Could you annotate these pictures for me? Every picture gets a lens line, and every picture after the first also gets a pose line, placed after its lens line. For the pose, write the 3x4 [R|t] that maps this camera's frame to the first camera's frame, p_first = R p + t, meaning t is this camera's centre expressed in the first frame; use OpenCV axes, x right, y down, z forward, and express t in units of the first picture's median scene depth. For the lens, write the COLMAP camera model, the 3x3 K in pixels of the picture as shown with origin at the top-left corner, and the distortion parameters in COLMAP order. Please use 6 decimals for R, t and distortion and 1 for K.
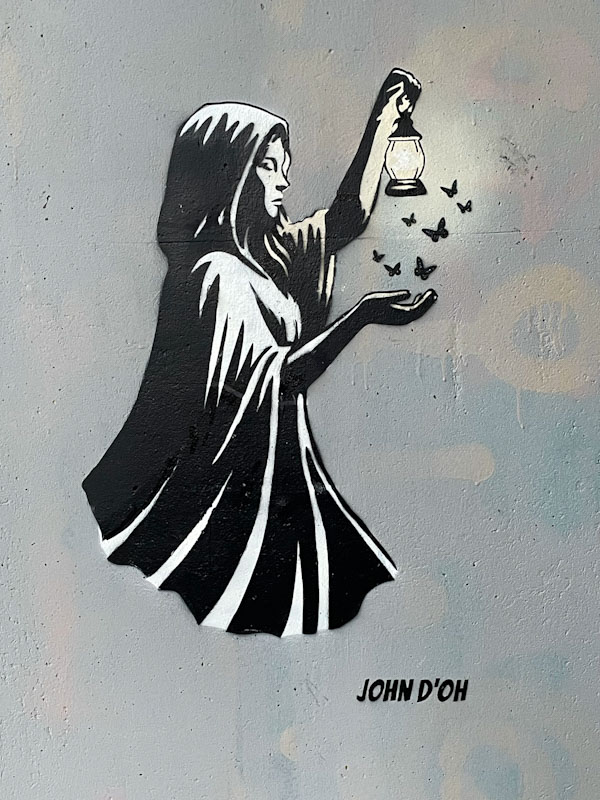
lens RADIAL K [[922.1, 0, 296.1], [0, 922.1, 404.2], [0, 0, 1]] dist [0.034658, 0.000000]
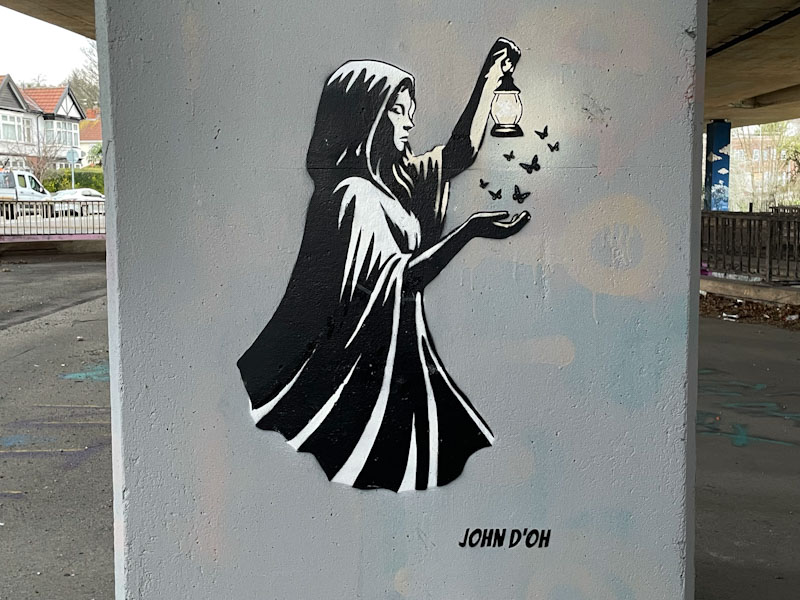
lens RADIAL K [[922.1, 0, 403.3], [0, 922.1, 296.8], [0, 0, 1]] dist [0.034658, 0.000000]
pose [[0.999558, 0.027672, 0.010866, -0.029120], [-0.026774, 0.996784, -0.075526, 0.088475], [-0.012921, 0.075202, 0.997085, -0.229055]]
